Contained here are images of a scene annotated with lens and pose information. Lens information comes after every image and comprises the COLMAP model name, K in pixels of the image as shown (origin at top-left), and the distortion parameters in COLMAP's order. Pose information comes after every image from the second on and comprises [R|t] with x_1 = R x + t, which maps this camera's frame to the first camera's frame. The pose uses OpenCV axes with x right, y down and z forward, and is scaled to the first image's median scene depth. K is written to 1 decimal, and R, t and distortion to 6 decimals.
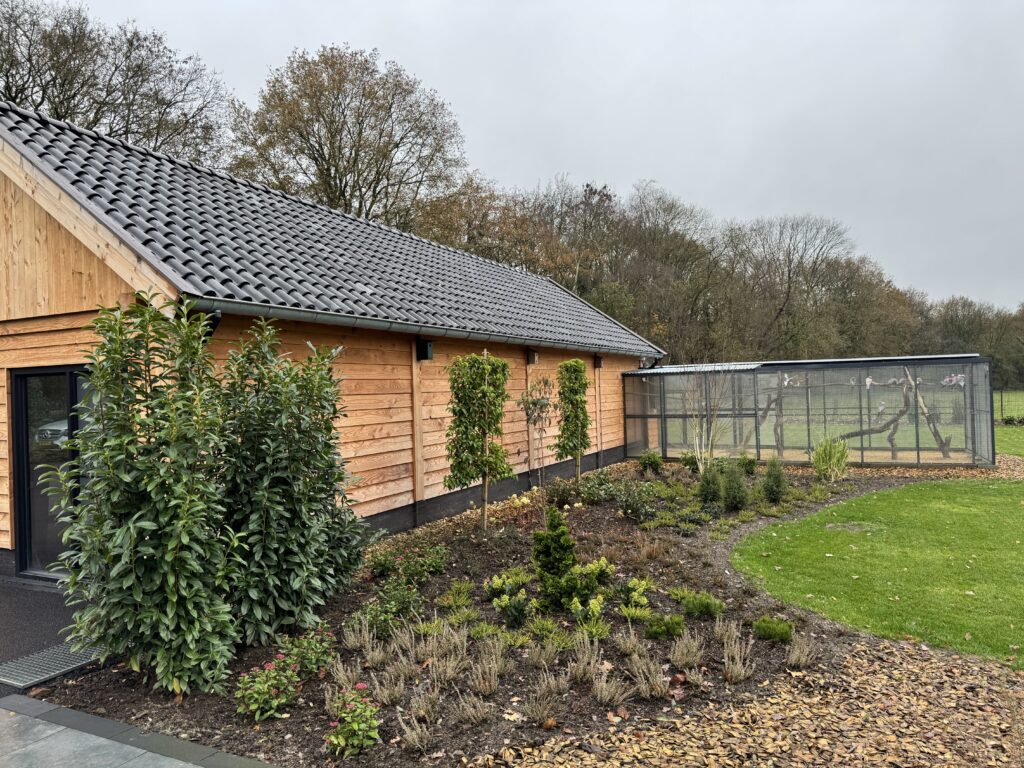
lens RADIAL K [[713.8, 0, 512.0], [0, 713.8, 384.0], [0, 0, 1]] dist [0.117186, -0.172721]
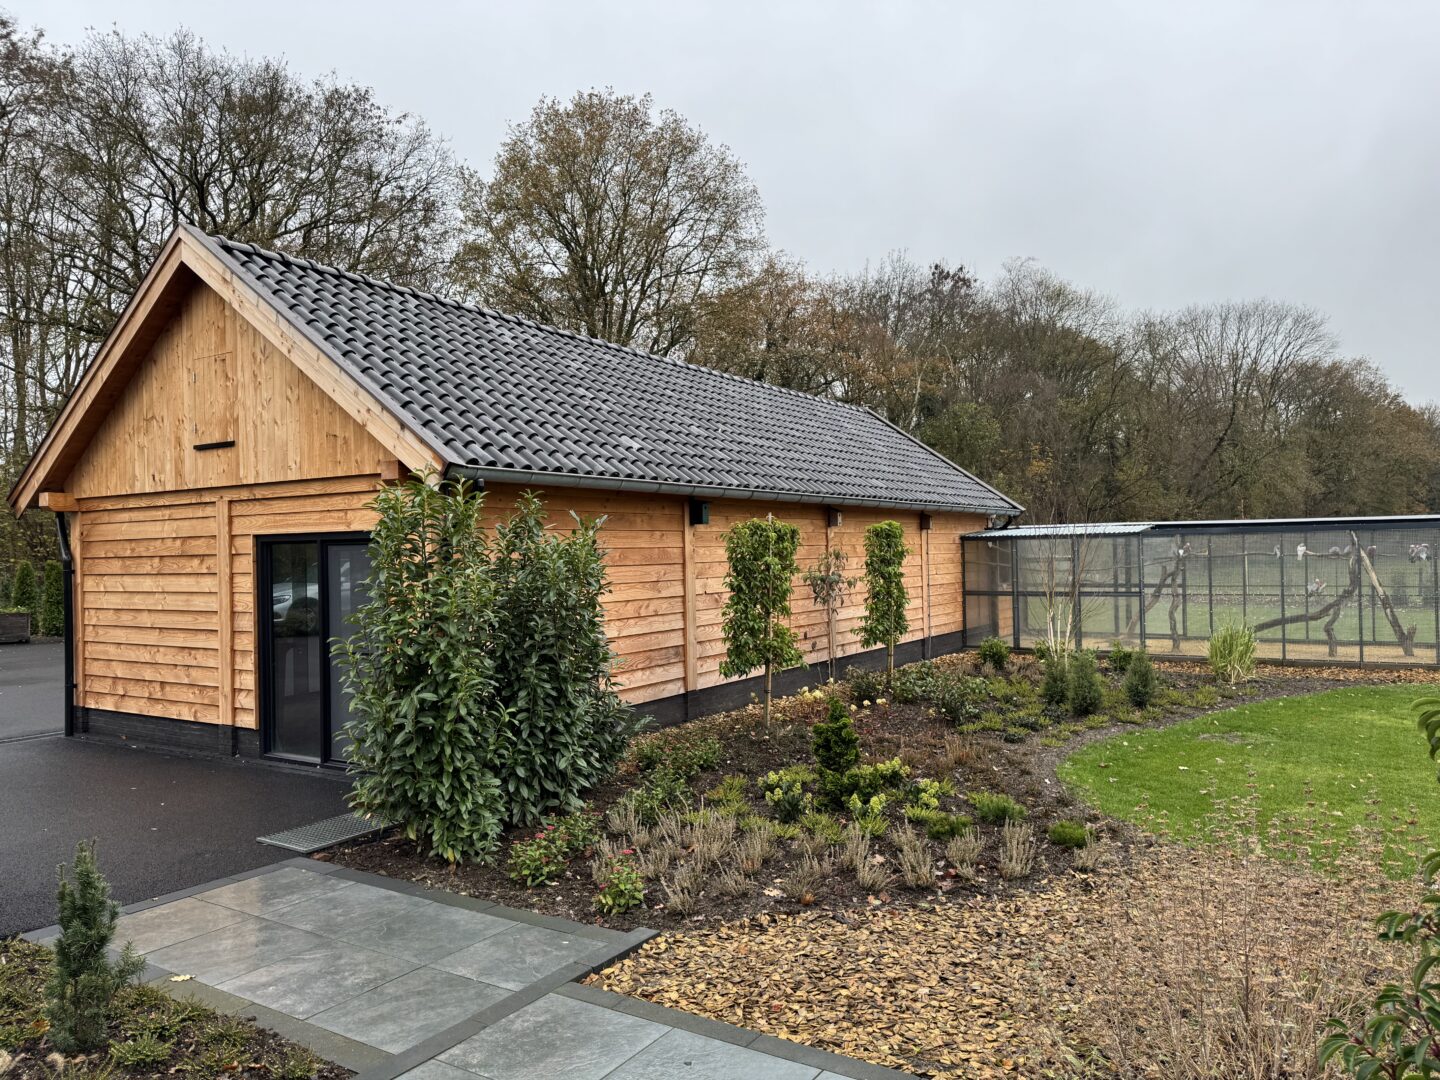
lens RADIAL K [[1003.8, 0, 720.0], [0, 1003.8, 540.0], [0, 0, 1]] dist [0.117186, -0.172721]
pose [[0.993886, 0.008923, -0.110051, 0.036880], [-0.008986, 0.999960, -0.000077, -0.017231], [0.110046, 0.001066, 0.993926, -0.197722]]
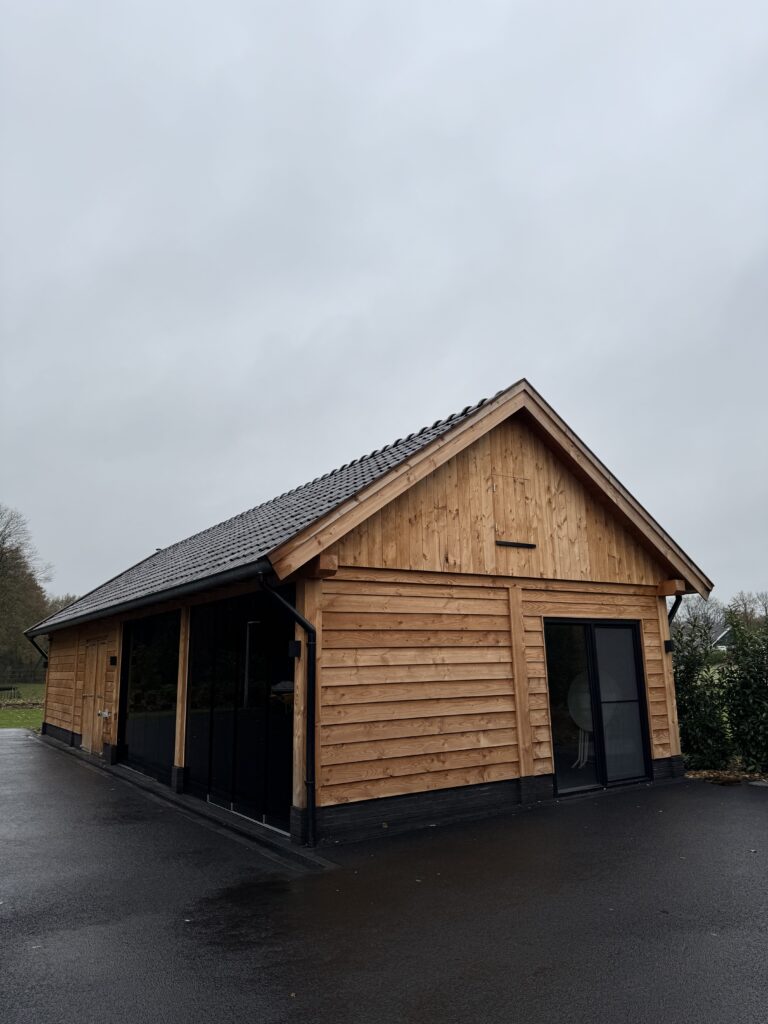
lens RADIAL K [[716.5, 0, 379.9], [0, 716.5, 501.2], [0, 0, 1]] dist [0.053339, -0.057196]
pose [[0.507106, 0.203321, 0.837558, -1.599693], [0.000515, 0.971705, -0.236198, 0.063735], [-0.861884, 0.120209, 0.492653, 0.517752]]
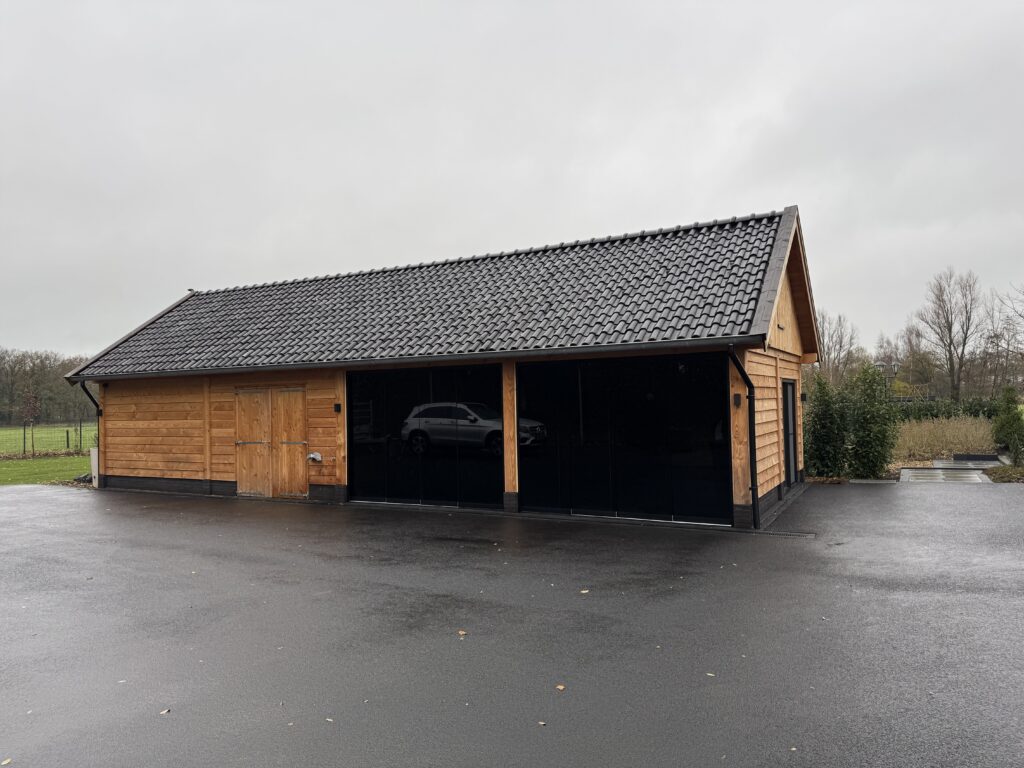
lens RADIAL K [[713.8, 0, 512.0], [0, 713.8, 384.0], [0, 0, 1]] dist [0.117186, -0.172721]
pose [[0.033860, 0.053700, 0.997983, -2.082603], [0.011184, 0.998473, -0.054105, 0.067387], [-0.999364, 0.012994, 0.033208, 1.338690]]
